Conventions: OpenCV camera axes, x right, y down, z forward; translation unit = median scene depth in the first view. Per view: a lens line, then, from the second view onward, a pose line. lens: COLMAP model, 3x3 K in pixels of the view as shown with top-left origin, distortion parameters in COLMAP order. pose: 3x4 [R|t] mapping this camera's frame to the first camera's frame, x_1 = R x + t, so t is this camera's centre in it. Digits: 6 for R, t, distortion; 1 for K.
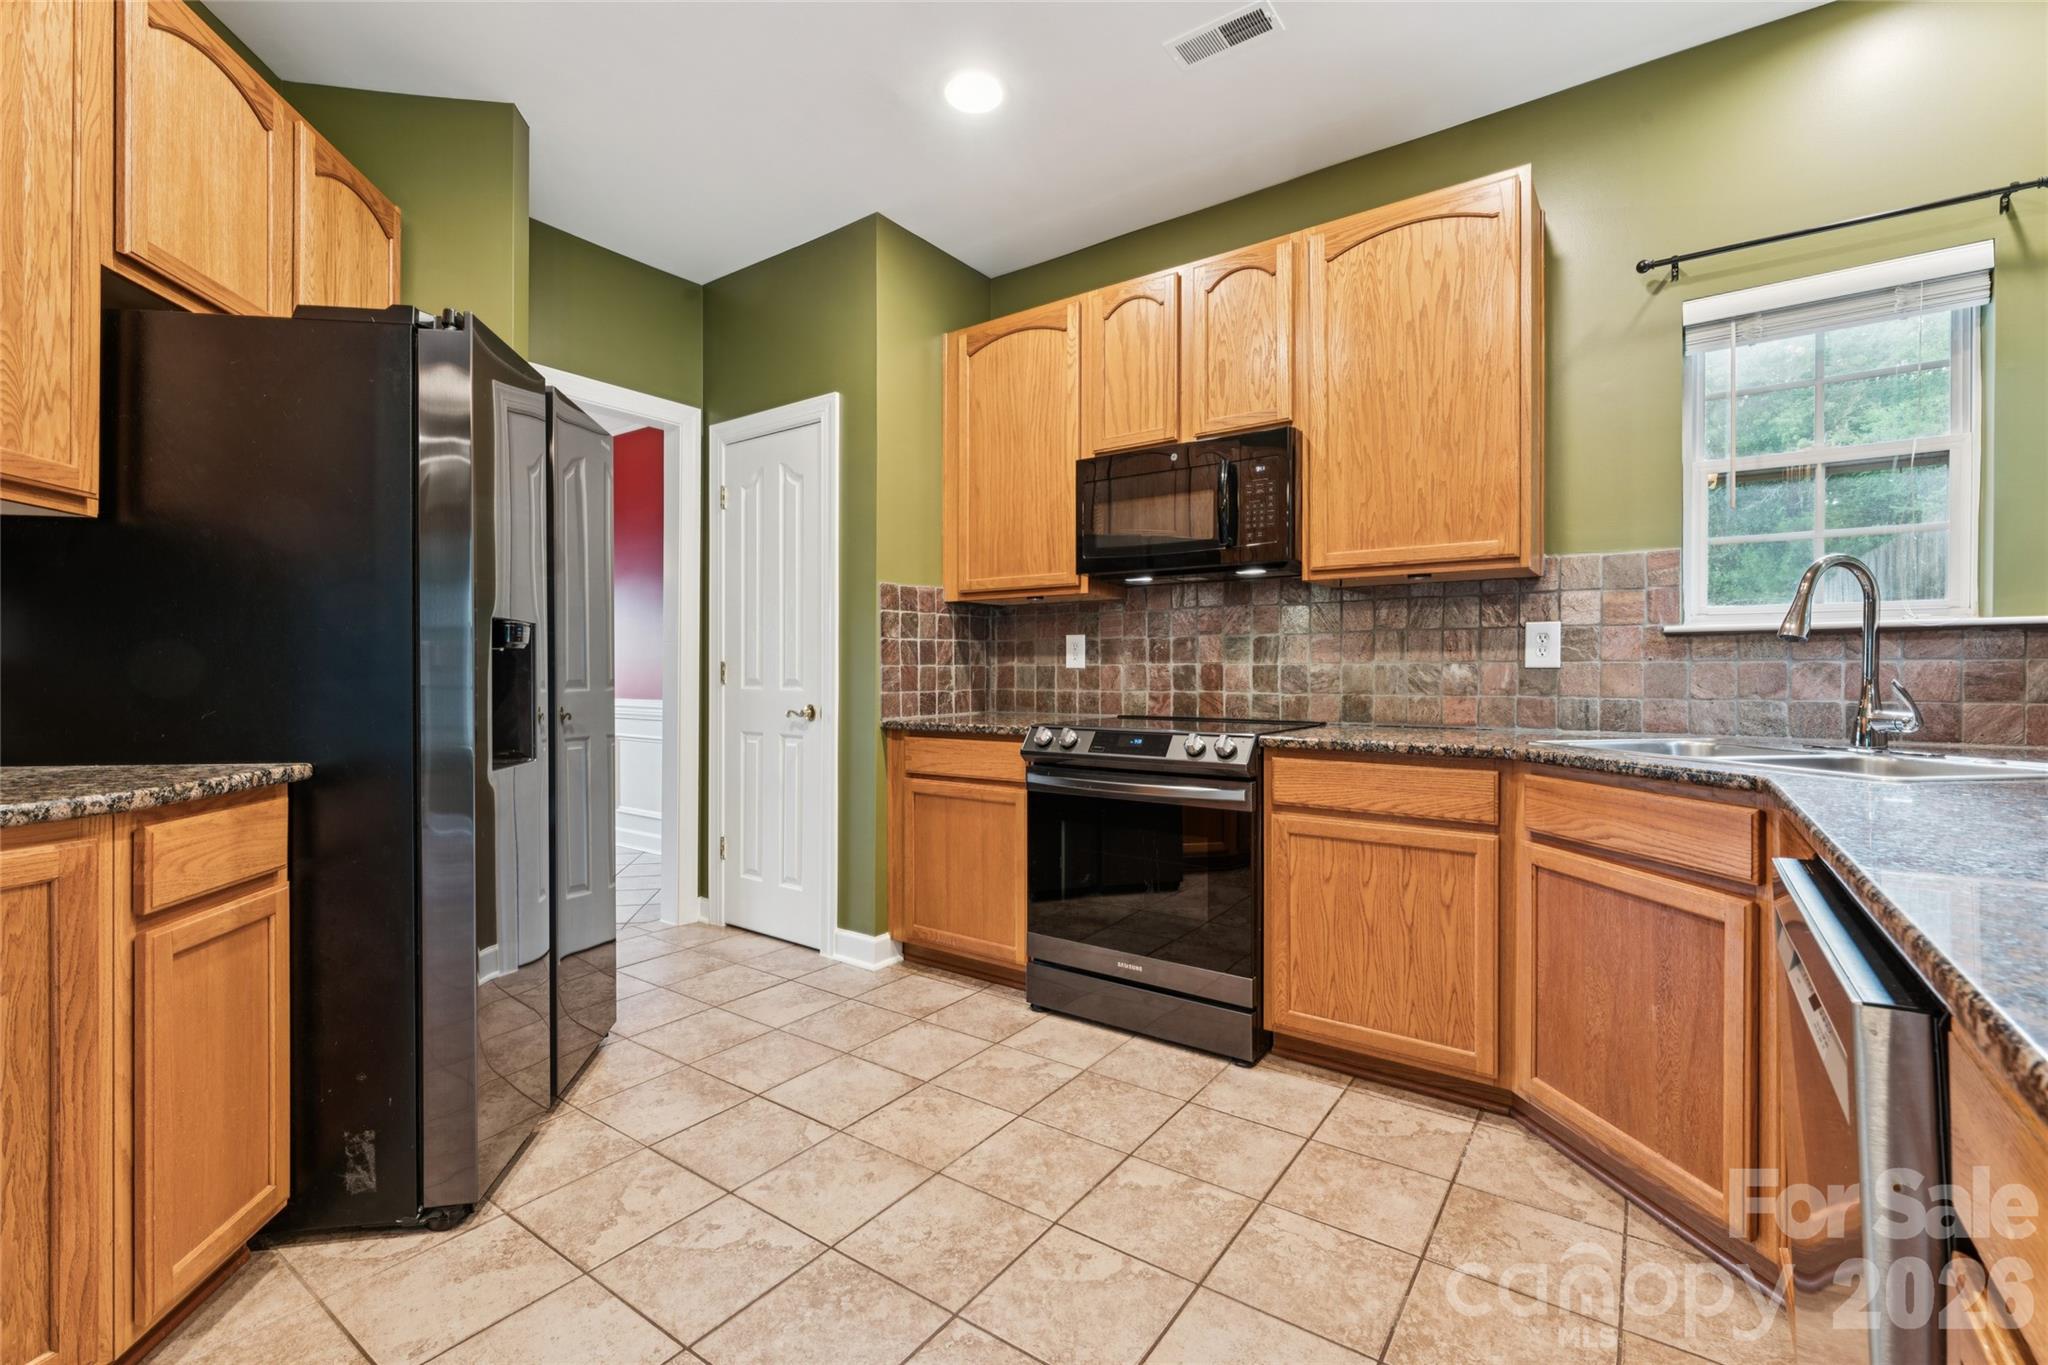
lens RADIAL K [[878.6, 0, 1019.0], [0, 878.6, 674.1], [0, 0, 1]] dist [-0.000307, 0.001055]
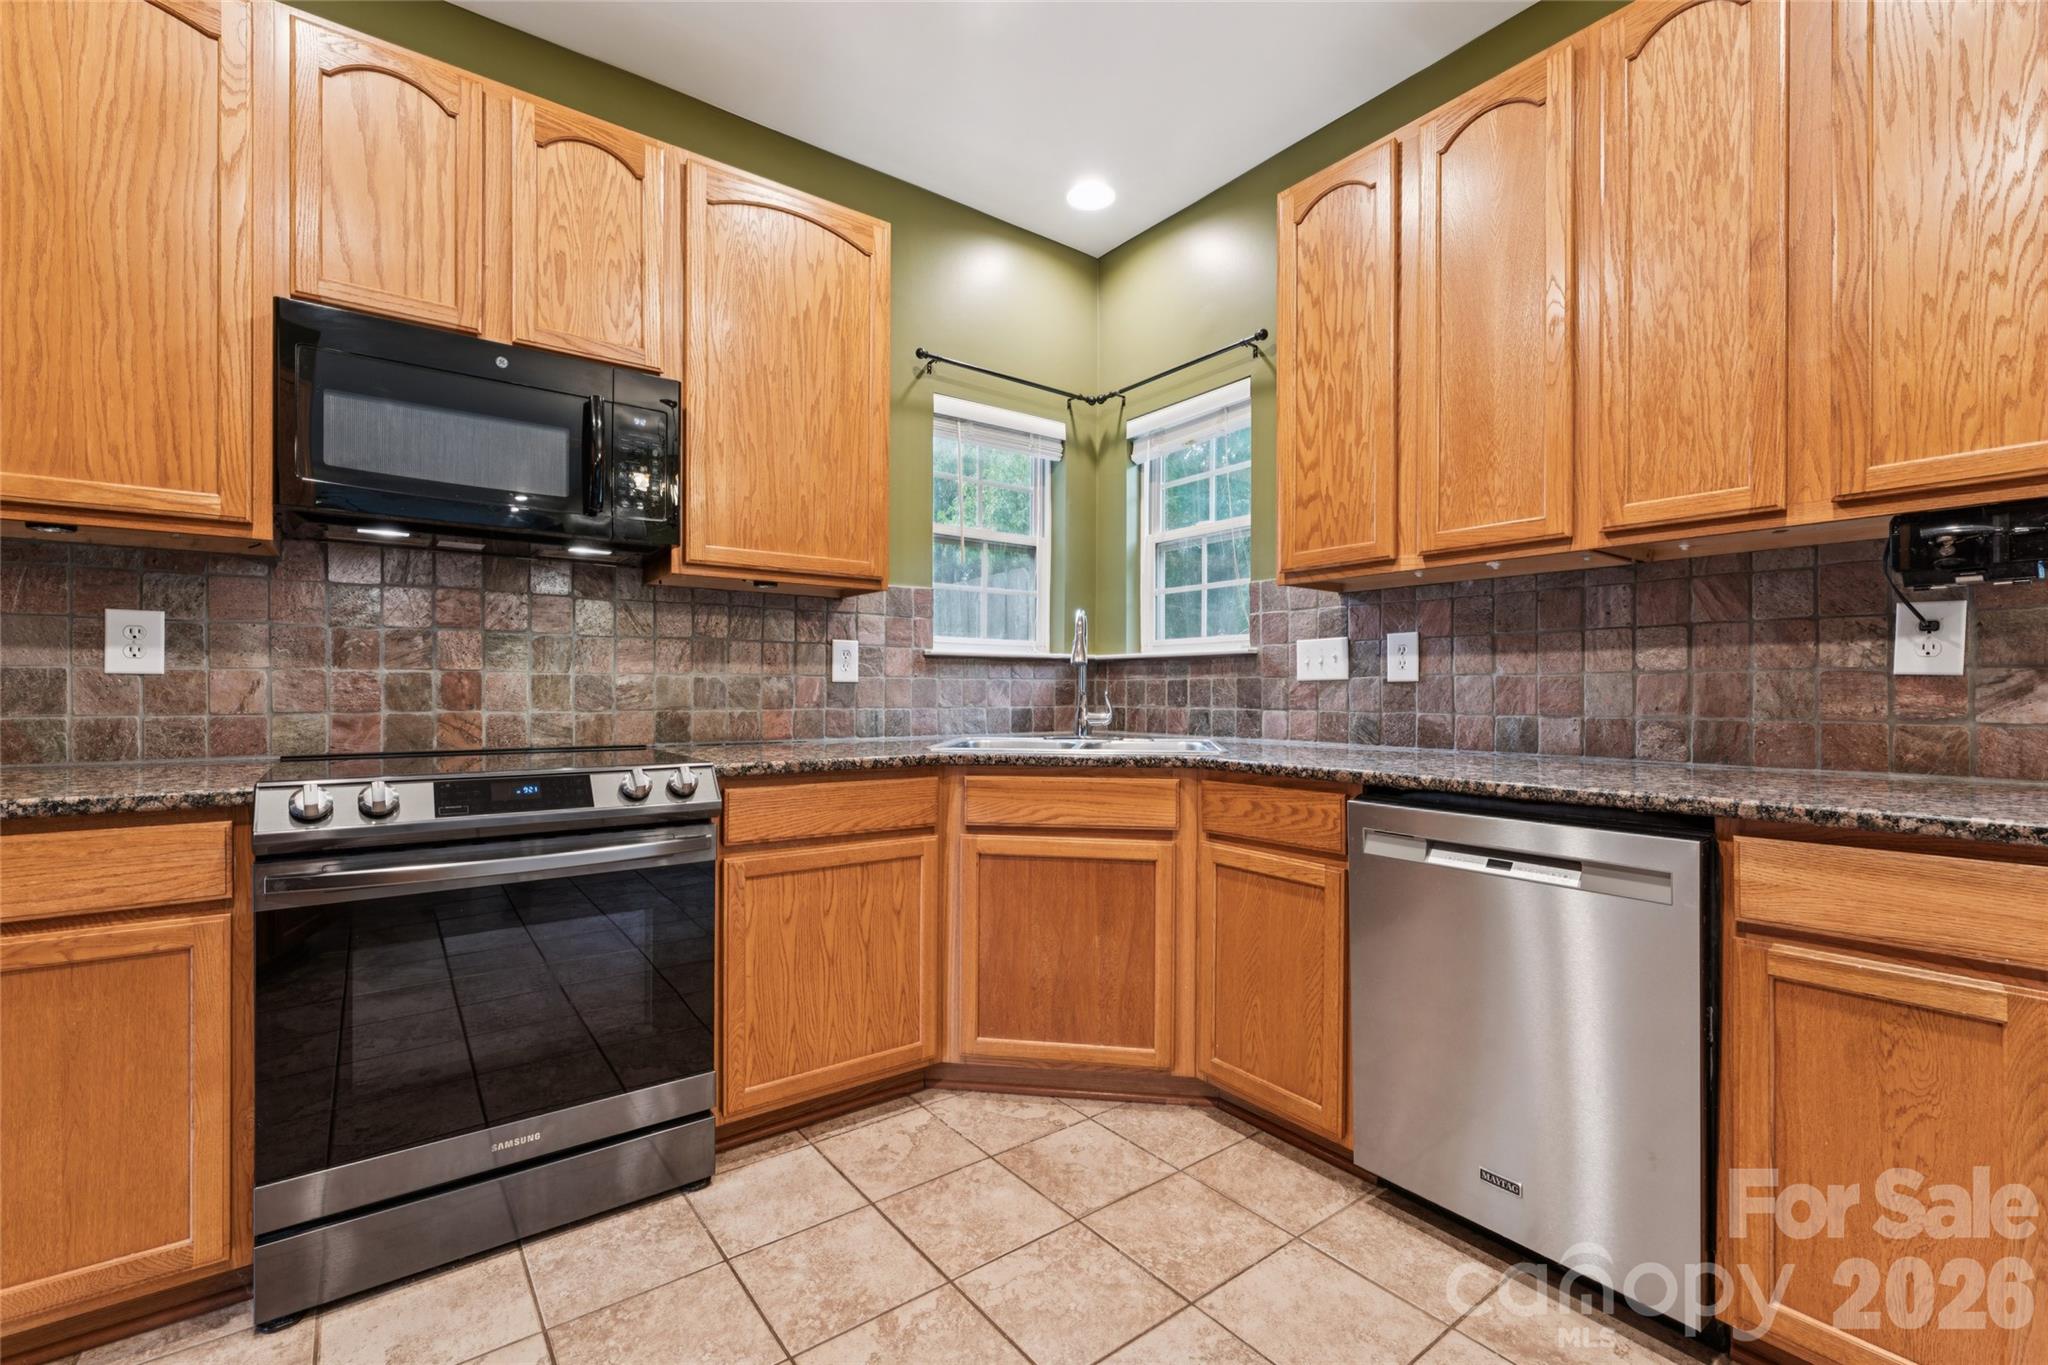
lens RADIAL K [[878.6, 0, 1021.4], [0, 878.6, 691.7], [0, 0, 1]] dist [-0.000307, 0.001055]
pose [[0.299962, -0.002098, 0.953949, -0.405361], [-0.002676, 0.999992, 0.003041, 0.001246], [-0.953947, -0.003465, 0.299954, 0.493518]]
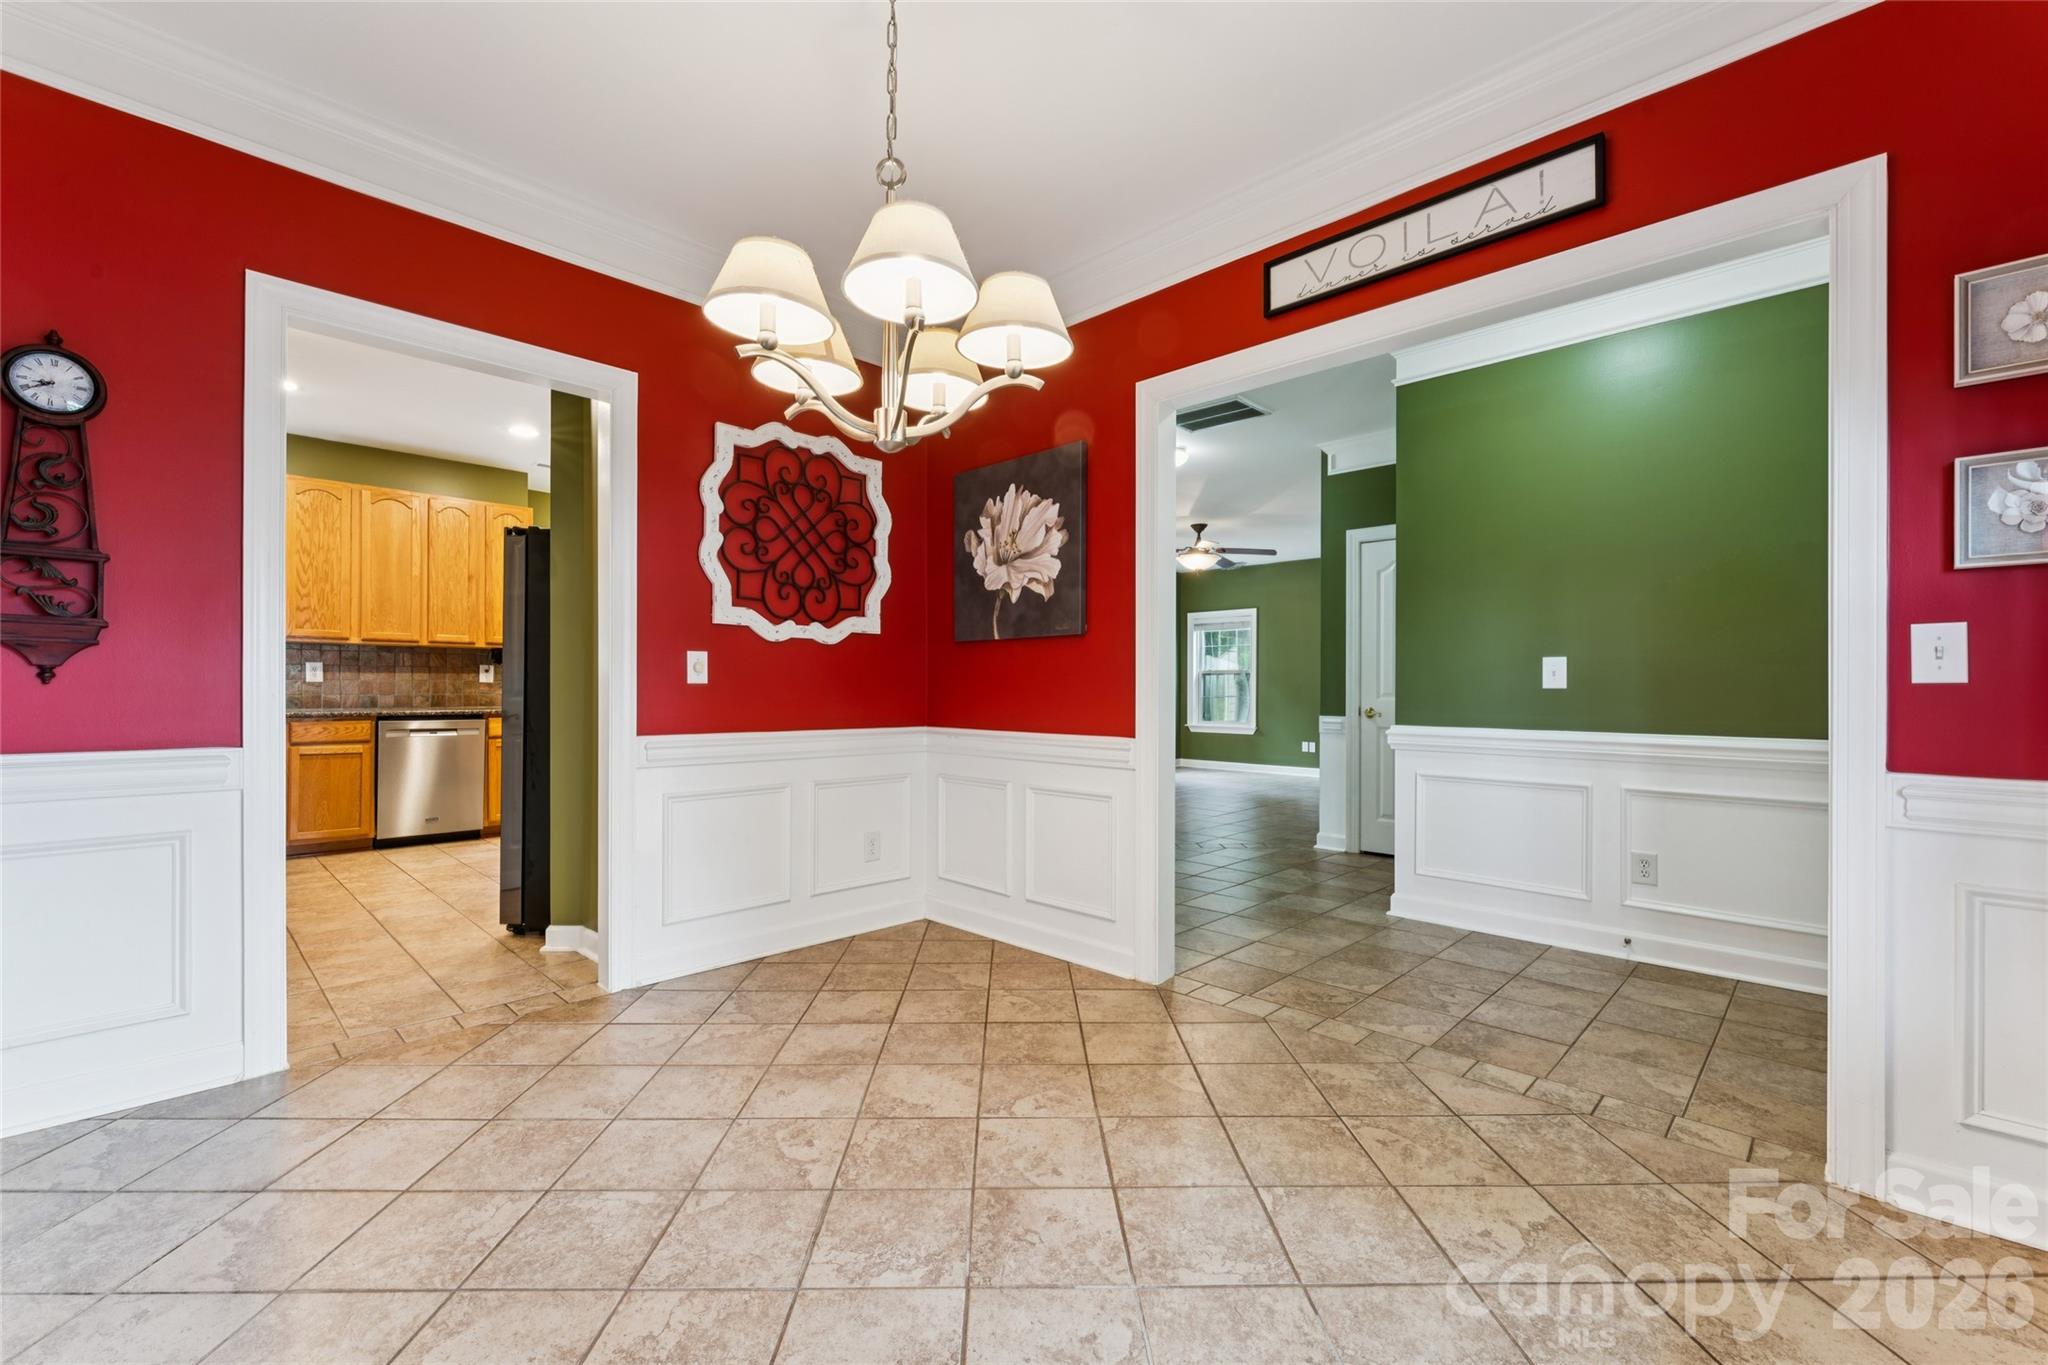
lens RADIAL K [[878.6, 0, 1010.7], [0, 878.6, 673.1], [0, 0, 1]] dist [-0.000307, 0.001055]
pose [[-0.989445, -0.002439, 0.144889, -1.652834], [-0.004929, 0.999846, -0.016834, -0.002621], [-0.144826, -0.017371, -0.989305, 2.597613]]
